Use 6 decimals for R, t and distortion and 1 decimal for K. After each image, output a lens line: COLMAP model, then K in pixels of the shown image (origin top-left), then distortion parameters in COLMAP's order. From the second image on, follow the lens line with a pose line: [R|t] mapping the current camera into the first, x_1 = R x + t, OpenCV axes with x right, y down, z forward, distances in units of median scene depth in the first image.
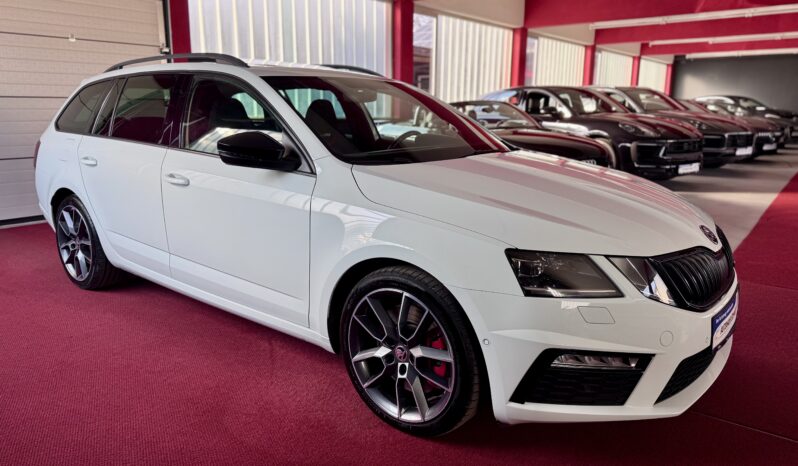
lens RADIAL K [[562.4, 0, 399.0], [0, 562.4, 233.0], [0, 0, 1]] dist [0.036956, -0.057963]
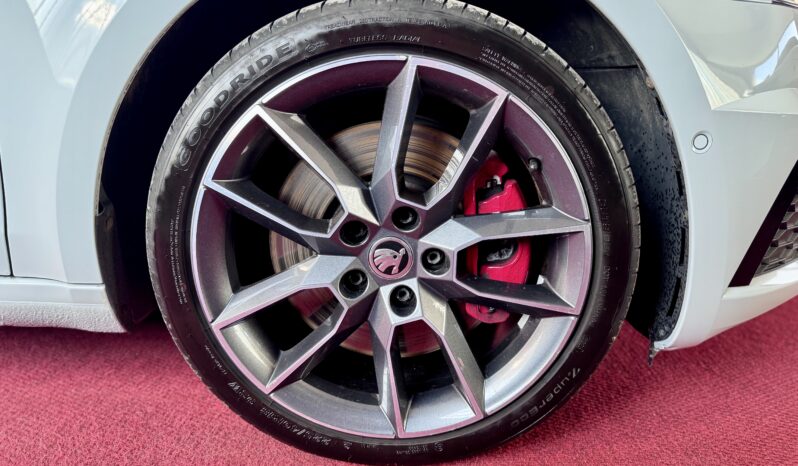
lens RADIAL K [[562.4, 0, 399.0], [0, 562.4, 233.0], [0, 0, 1]] dist [0.036956, -0.057963]
pose [[0.792459, -0.173012, 0.584872, -0.192533], [0.138961, 0.984920, 0.103068, 0.162041], [-0.593884, -0.000403, 0.804551, 0.709286]]
